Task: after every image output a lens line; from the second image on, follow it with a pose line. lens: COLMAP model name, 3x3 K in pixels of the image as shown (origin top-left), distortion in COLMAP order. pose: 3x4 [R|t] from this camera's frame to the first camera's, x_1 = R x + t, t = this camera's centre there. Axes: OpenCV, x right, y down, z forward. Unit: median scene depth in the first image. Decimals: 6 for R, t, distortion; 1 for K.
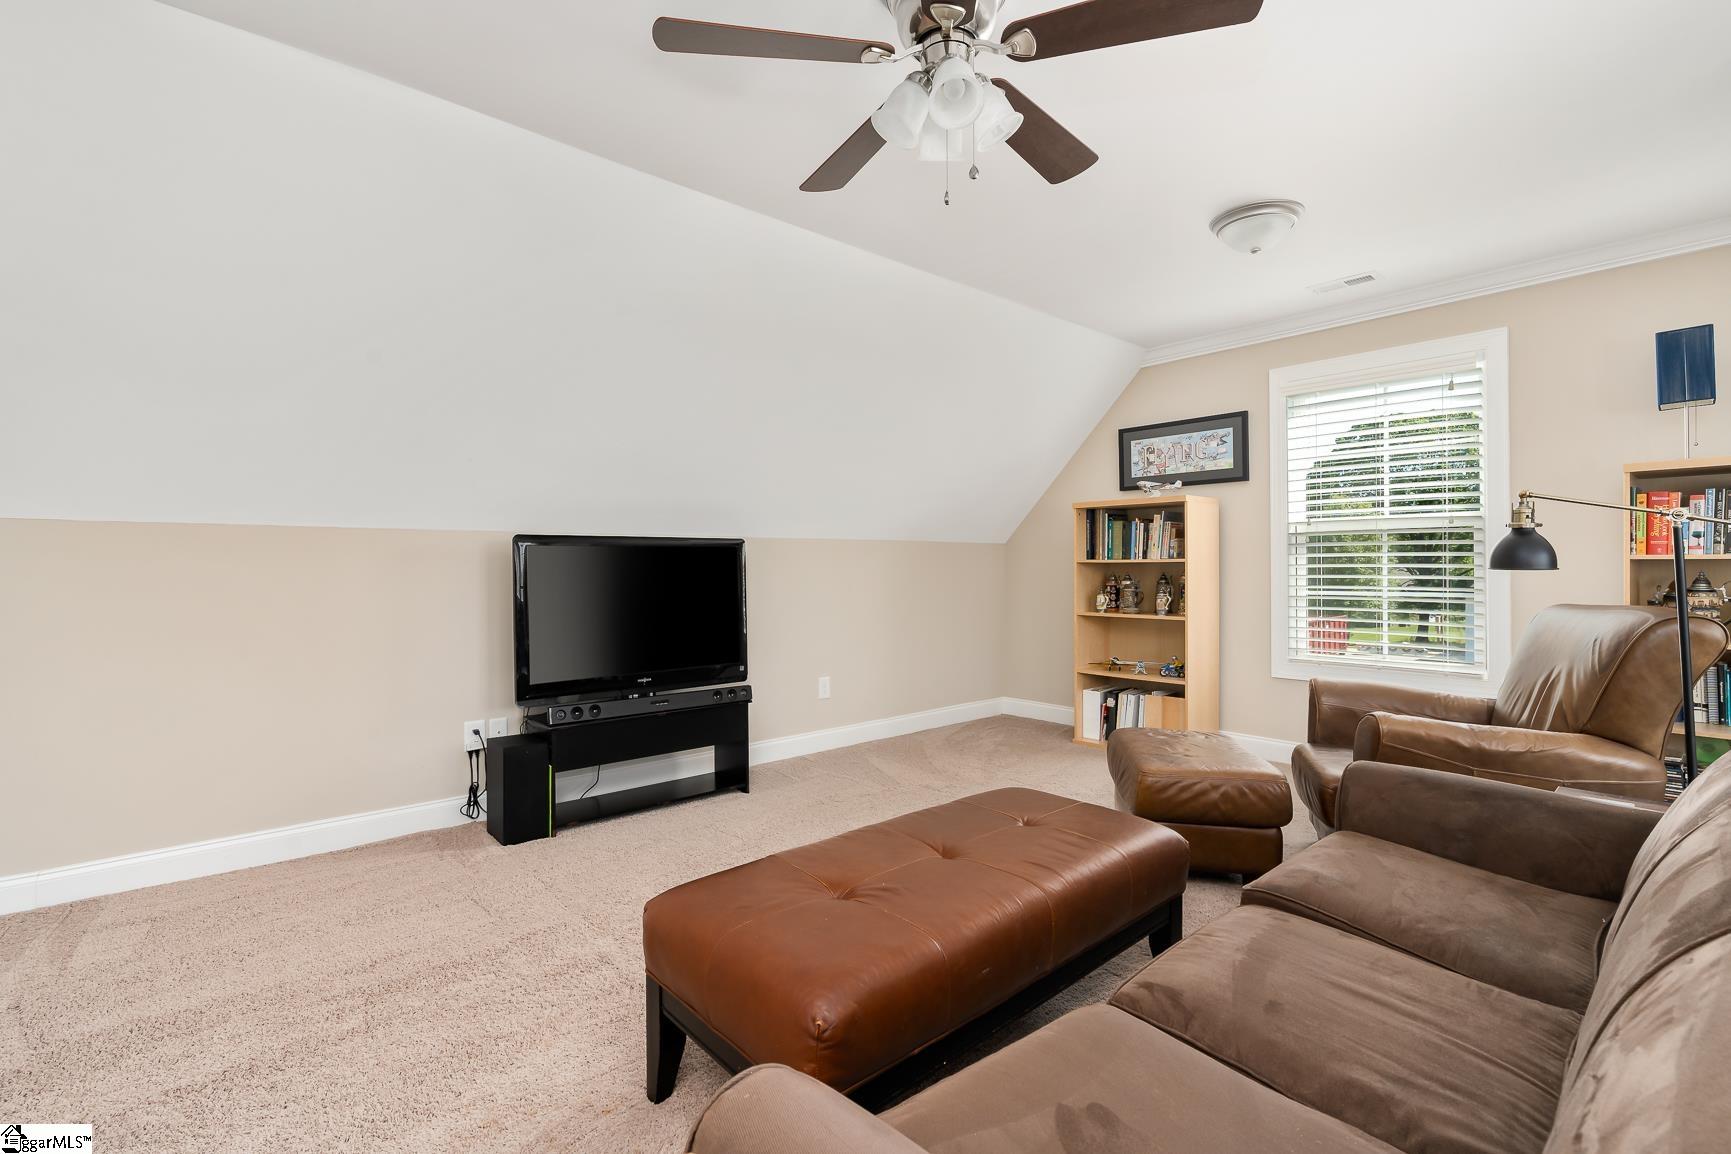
lens RADIAL K [[780.8, 0, 861.4], [0, 780.8, 581.5], [0, 0, 1]] dist [-0.003350, 0.002222]
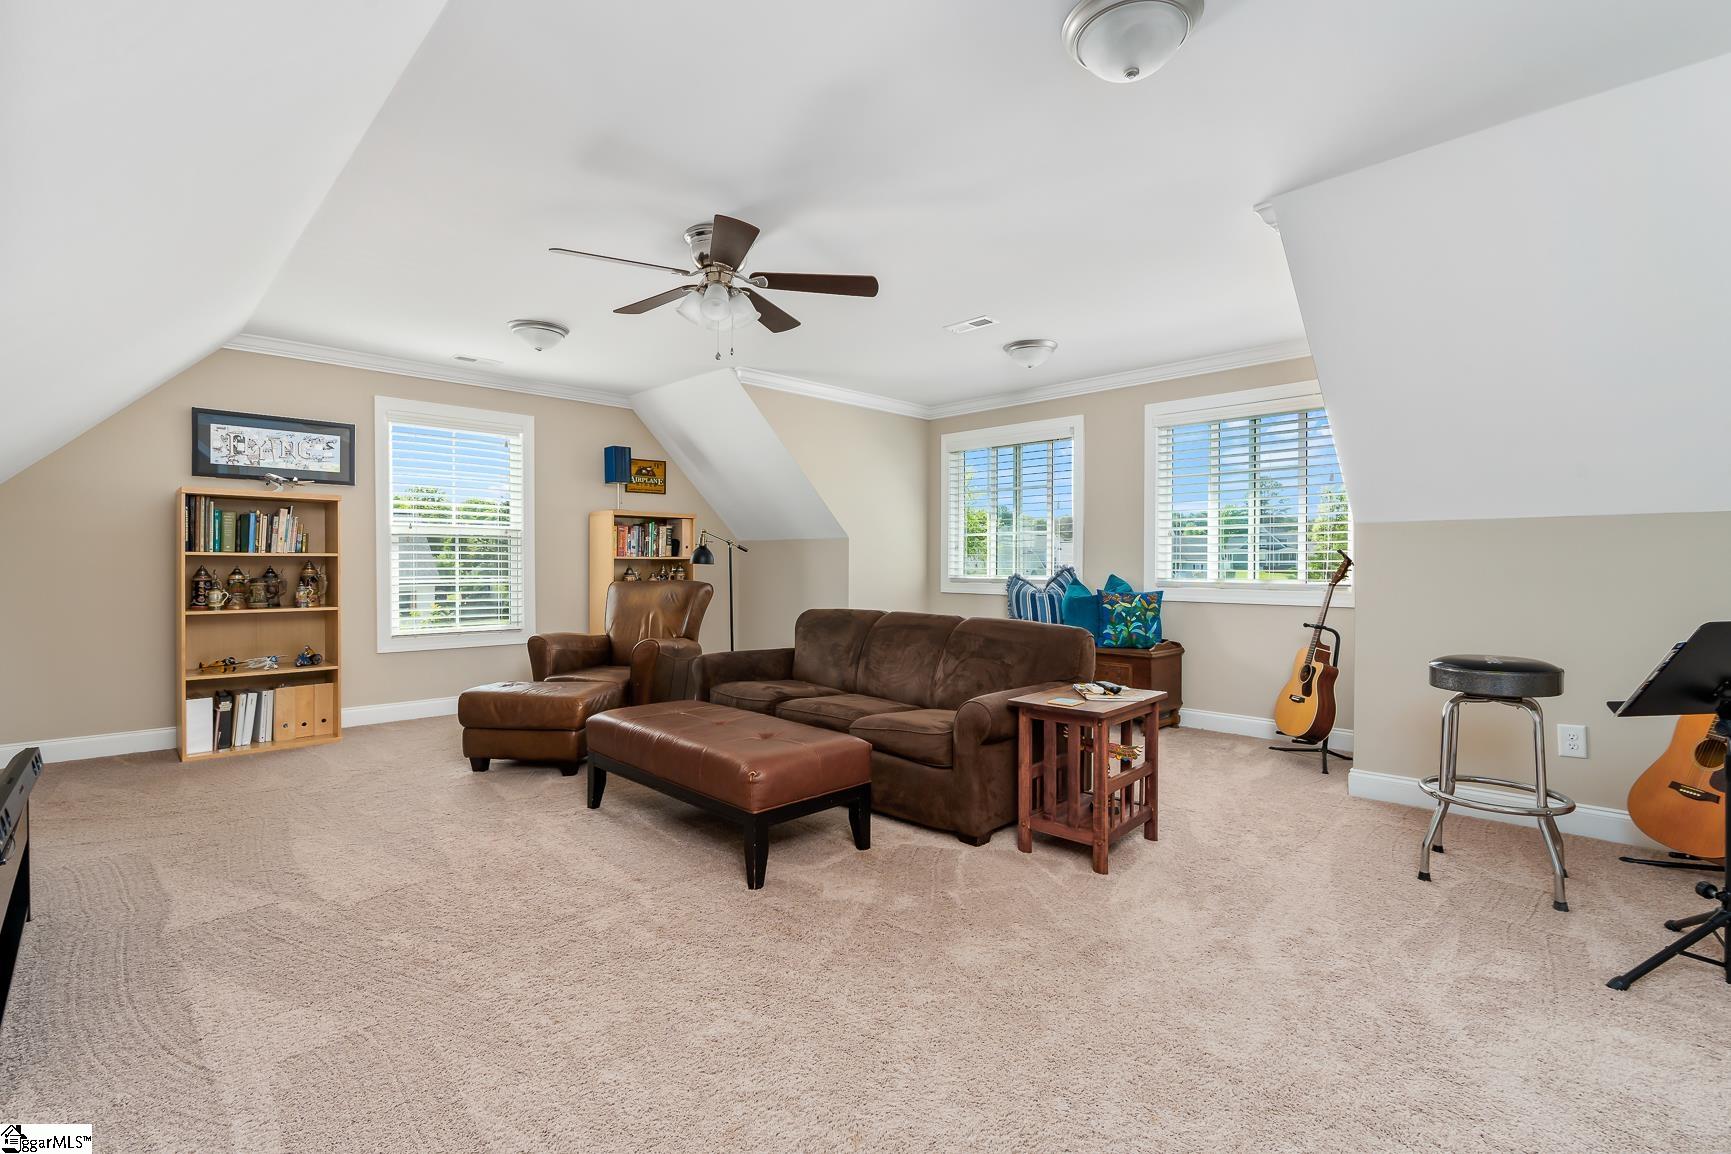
lens RADIAL K [[780.8, 0, 861.8], [0, 780.8, 566.0], [0, 0, 1]] dist [-0.003350, 0.002222]
pose [[-0.071243, -0.007885, 0.997428, -0.672369], [0.011638, 0.999894, 0.008735, -0.011512], [-0.997391, 0.012230, -0.071144, 0.320229]]
